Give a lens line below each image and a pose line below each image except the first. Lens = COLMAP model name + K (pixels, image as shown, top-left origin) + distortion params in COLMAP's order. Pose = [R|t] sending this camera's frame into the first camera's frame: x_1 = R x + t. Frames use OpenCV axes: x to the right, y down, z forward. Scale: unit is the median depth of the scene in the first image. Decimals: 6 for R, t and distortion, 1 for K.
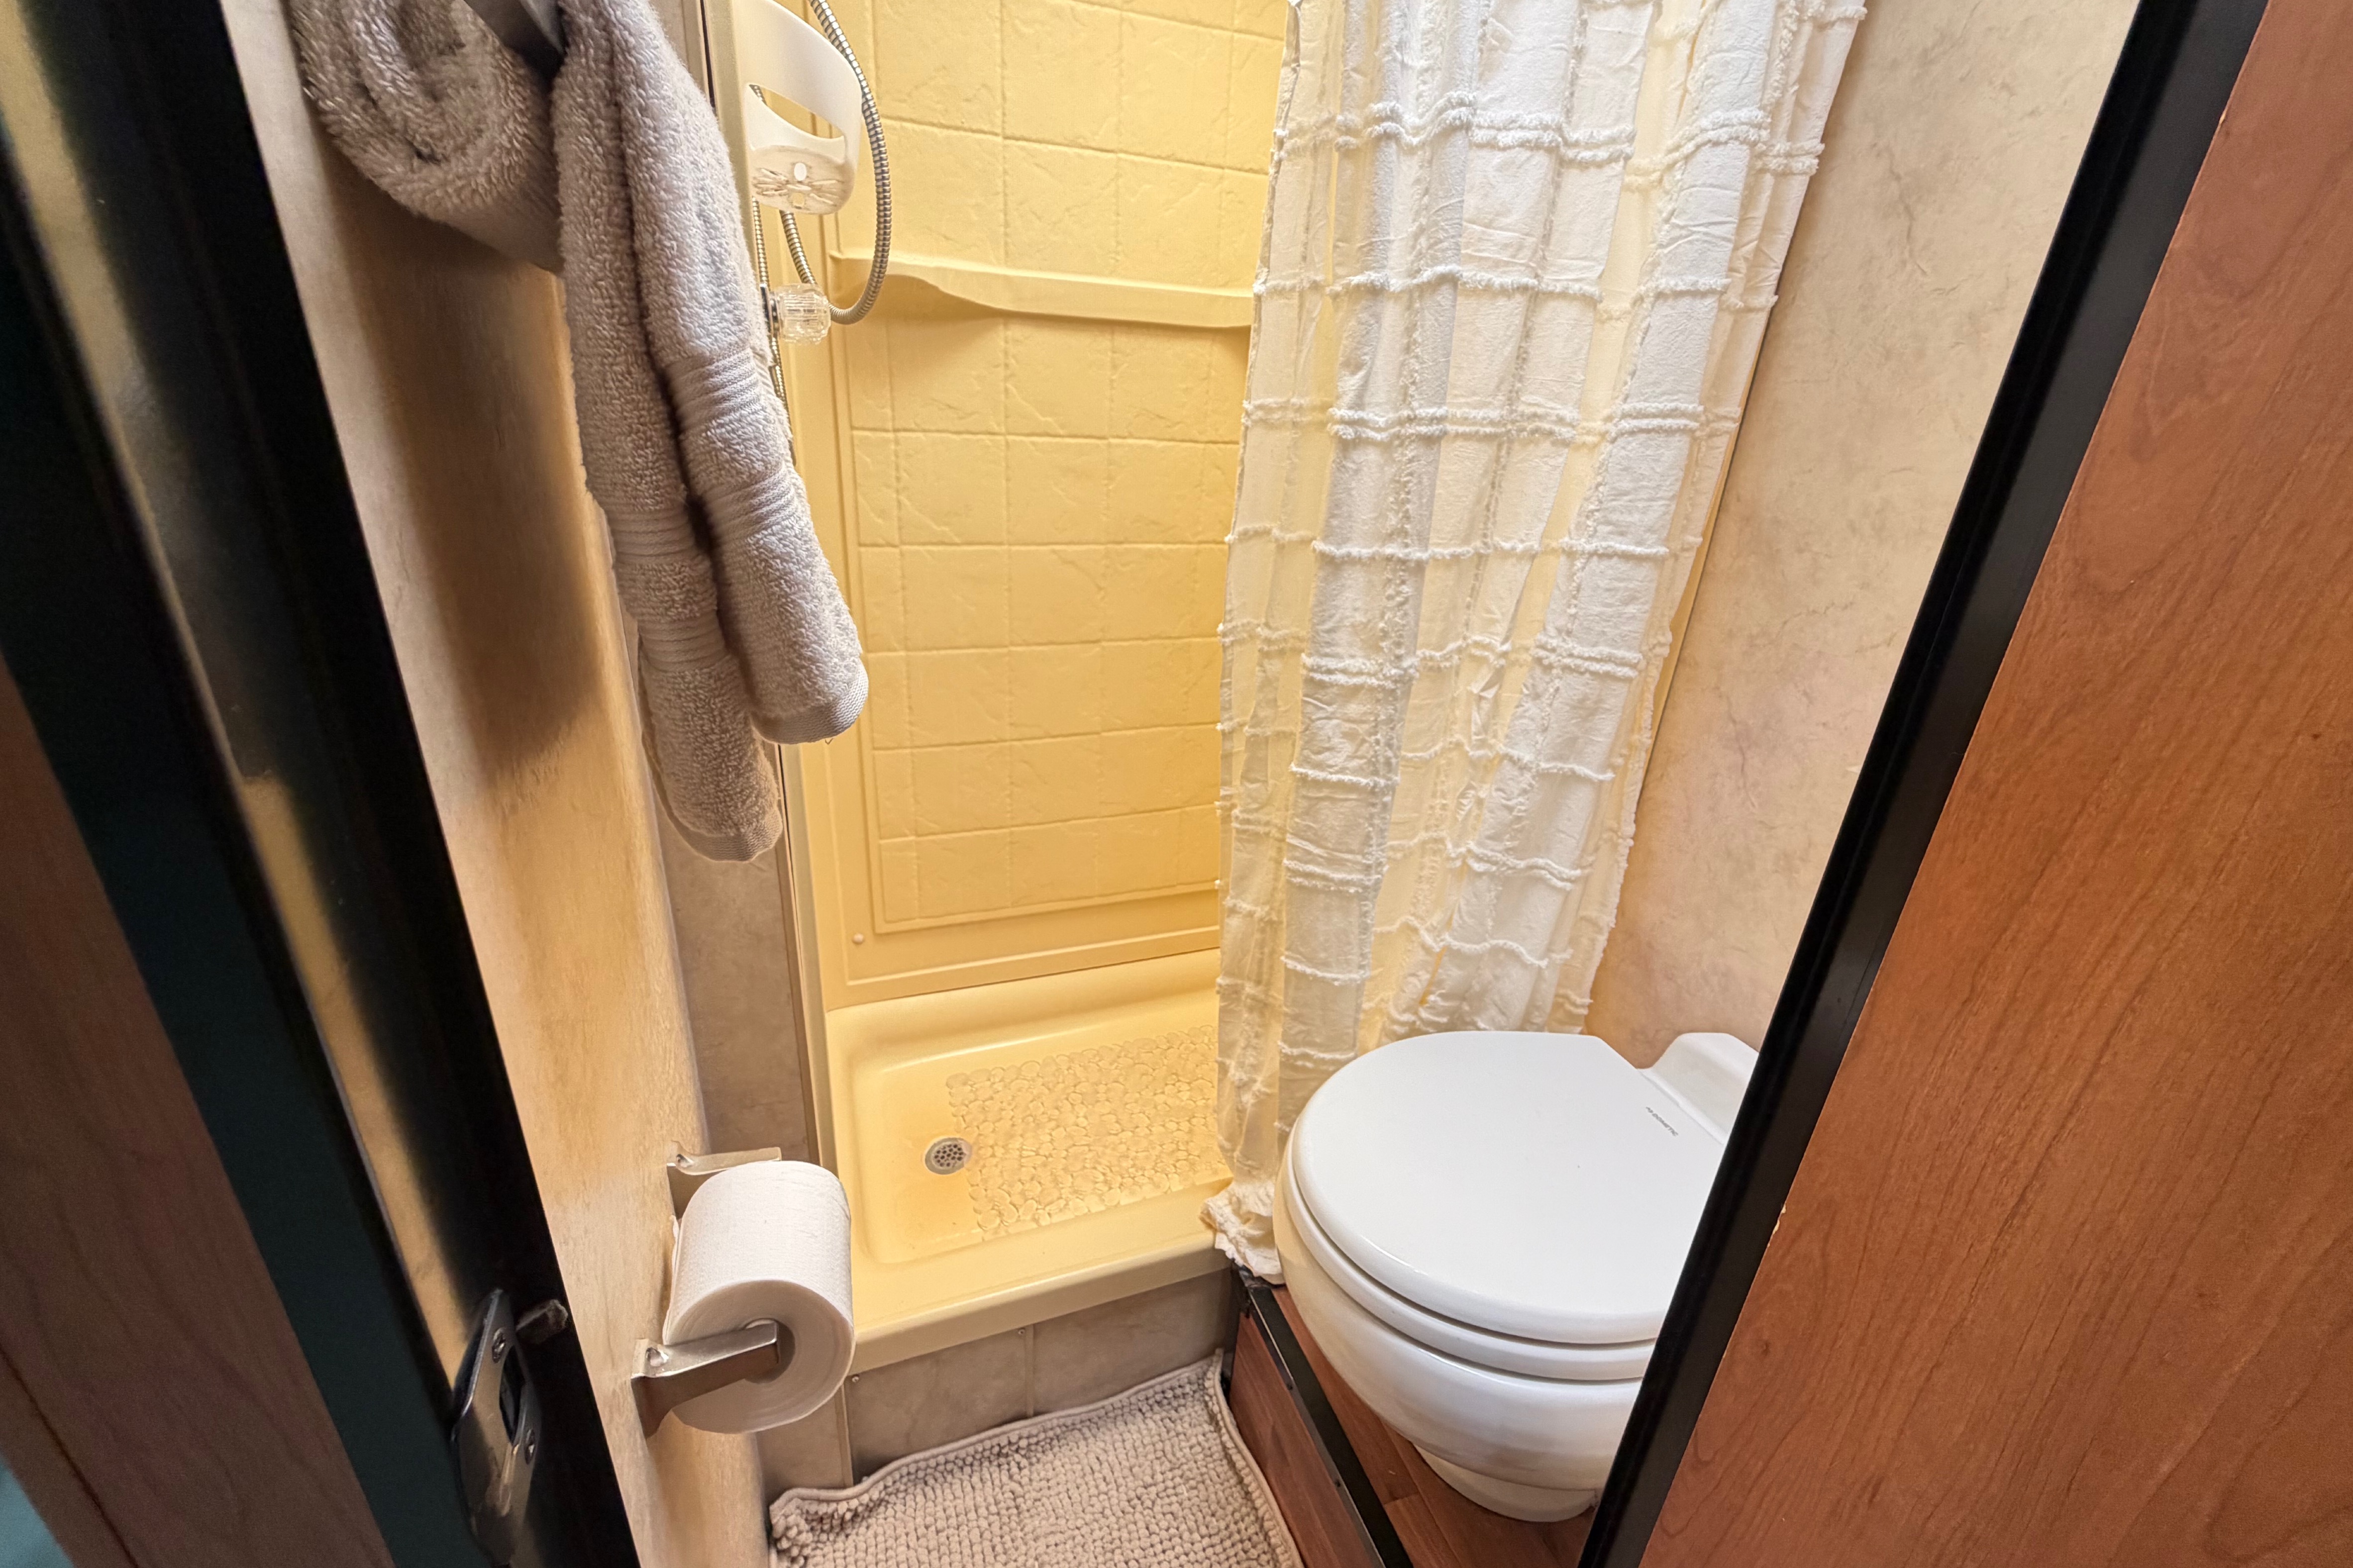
lens RADIAL K [[936.9, 0, 1176.1], [0, 936.9, 784.6], [0, 0, 1]] dist [0.000543, 0.000380]
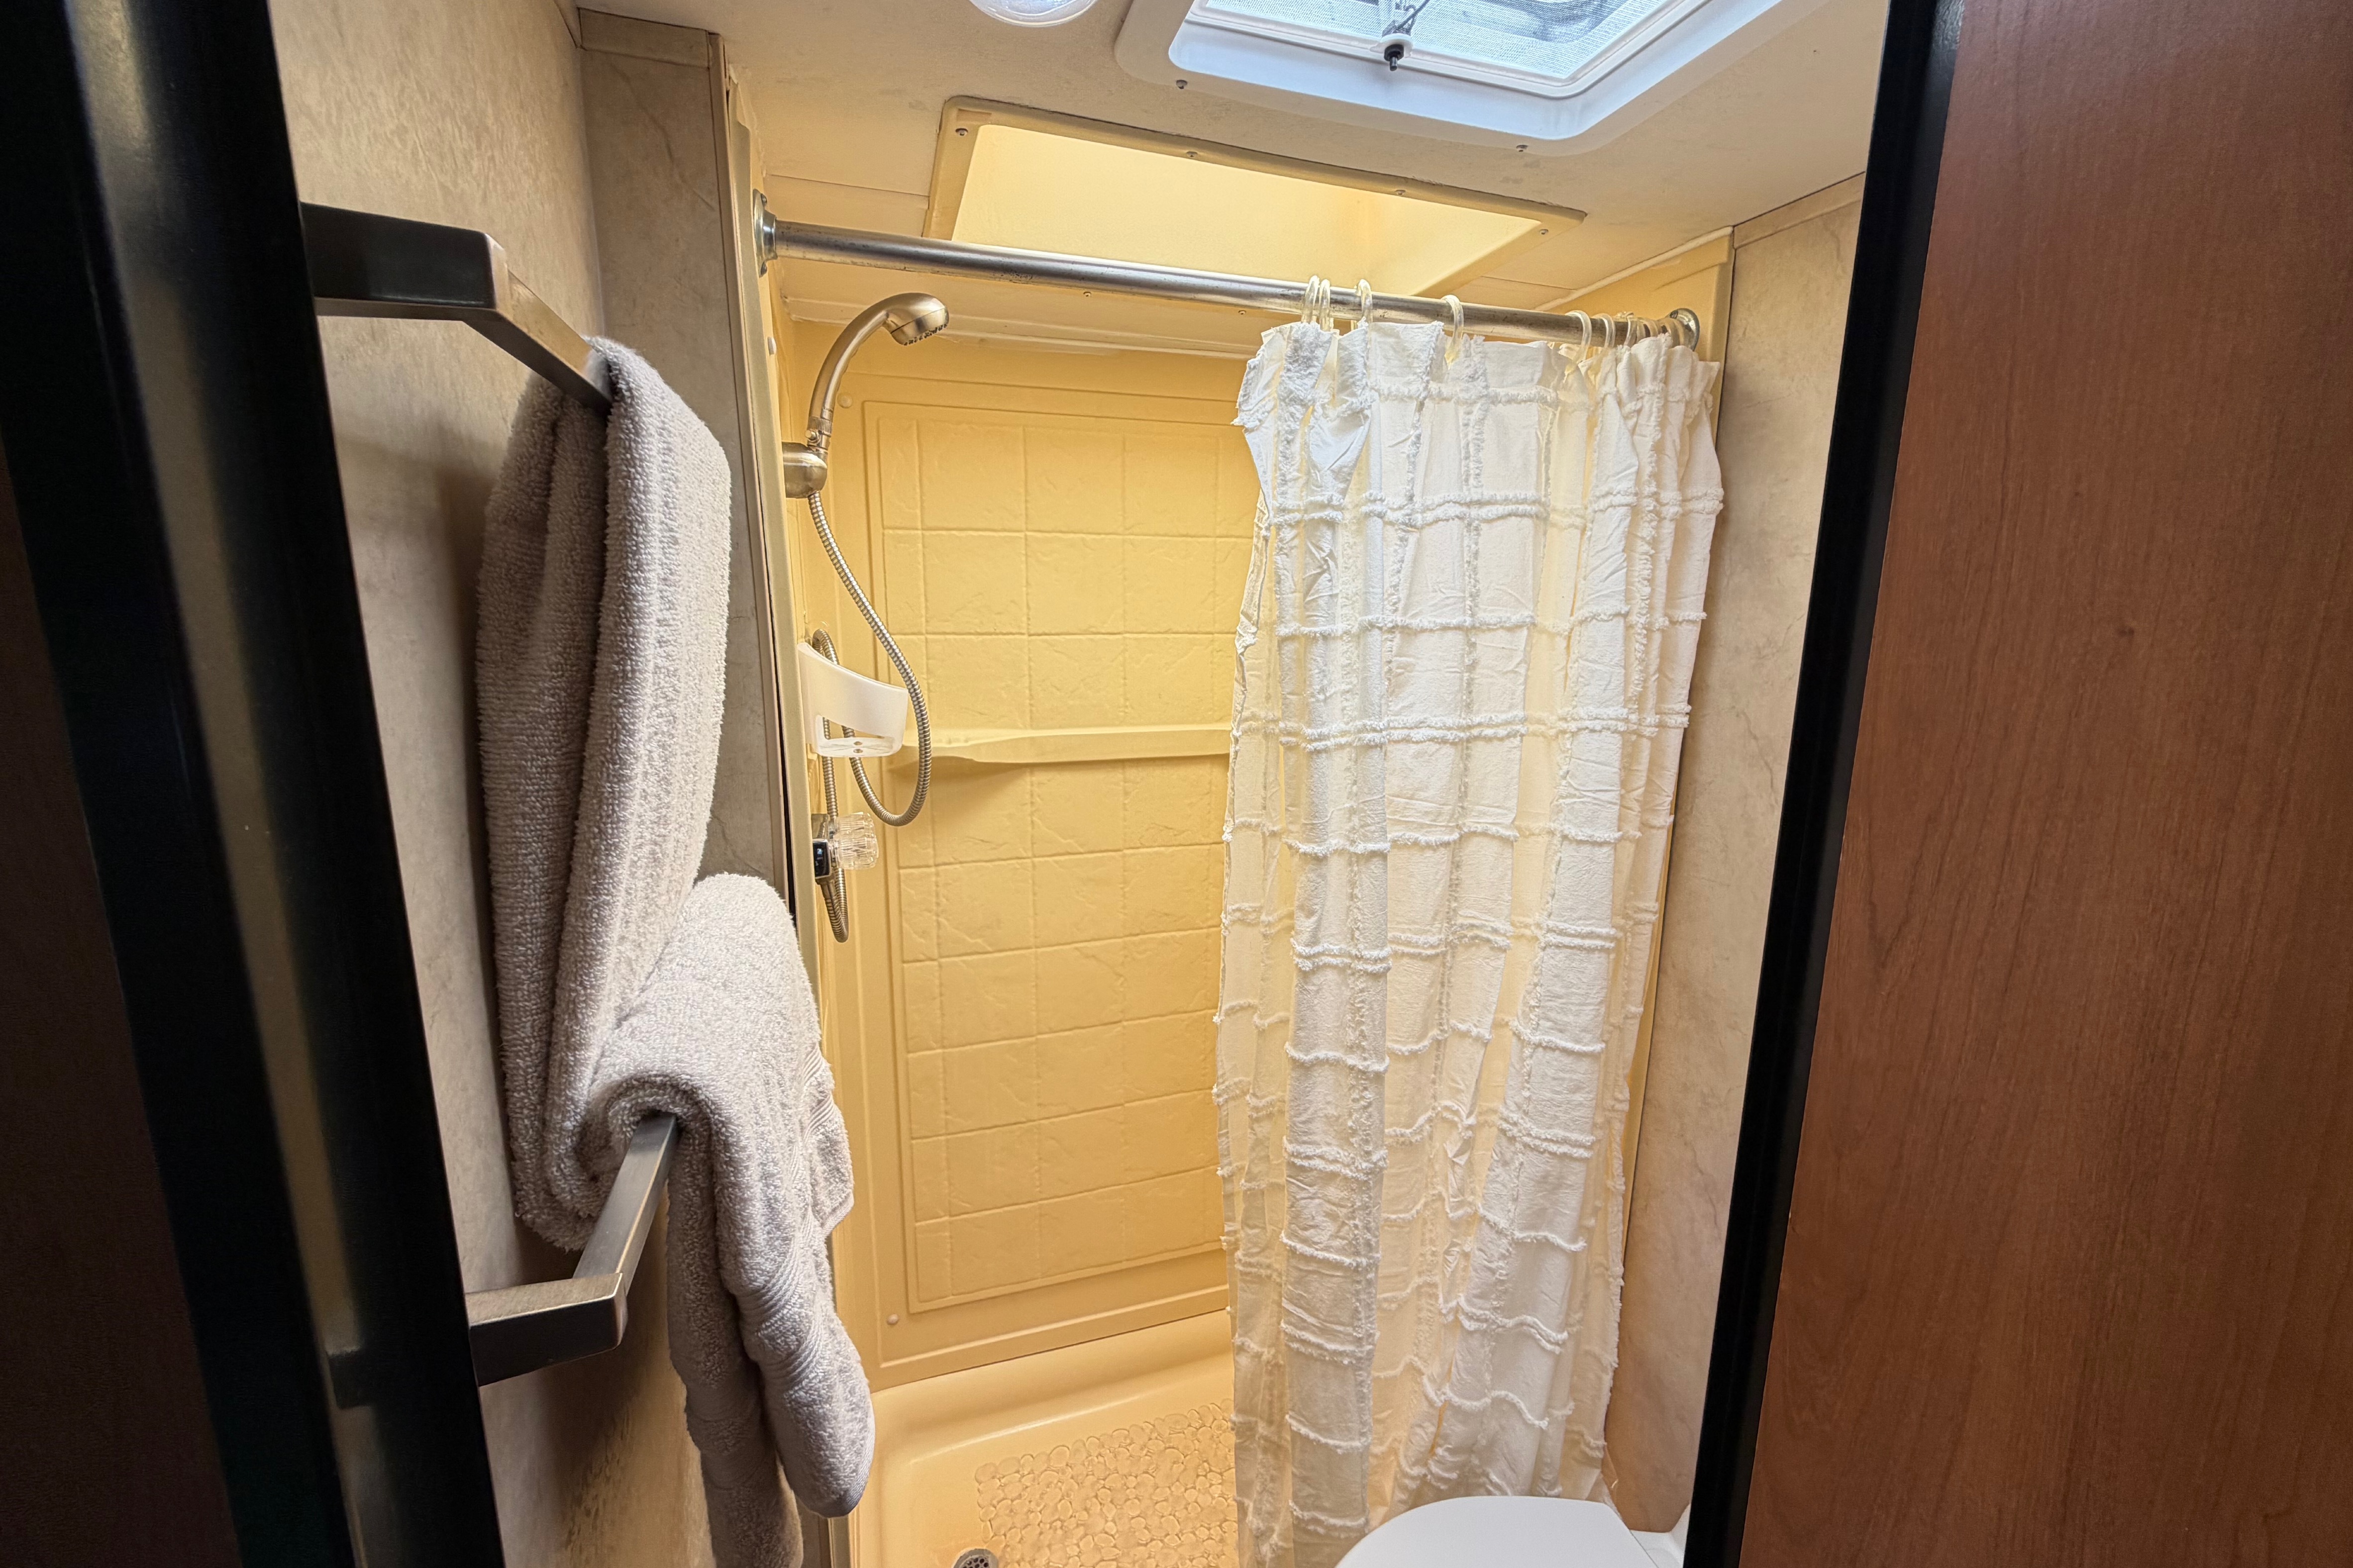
lens RADIAL K [[936.9, 0, 1175.2], [0, 936.9, 782.5], [0, 0, 1]] dist [0.000543, 0.000380]
pose [[0.997778, -0.040374, -0.053000, 0.080044], [0.028793, 0.978658, -0.203467, -0.321099], [0.060083, 0.201489, 0.977646, -0.175313]]
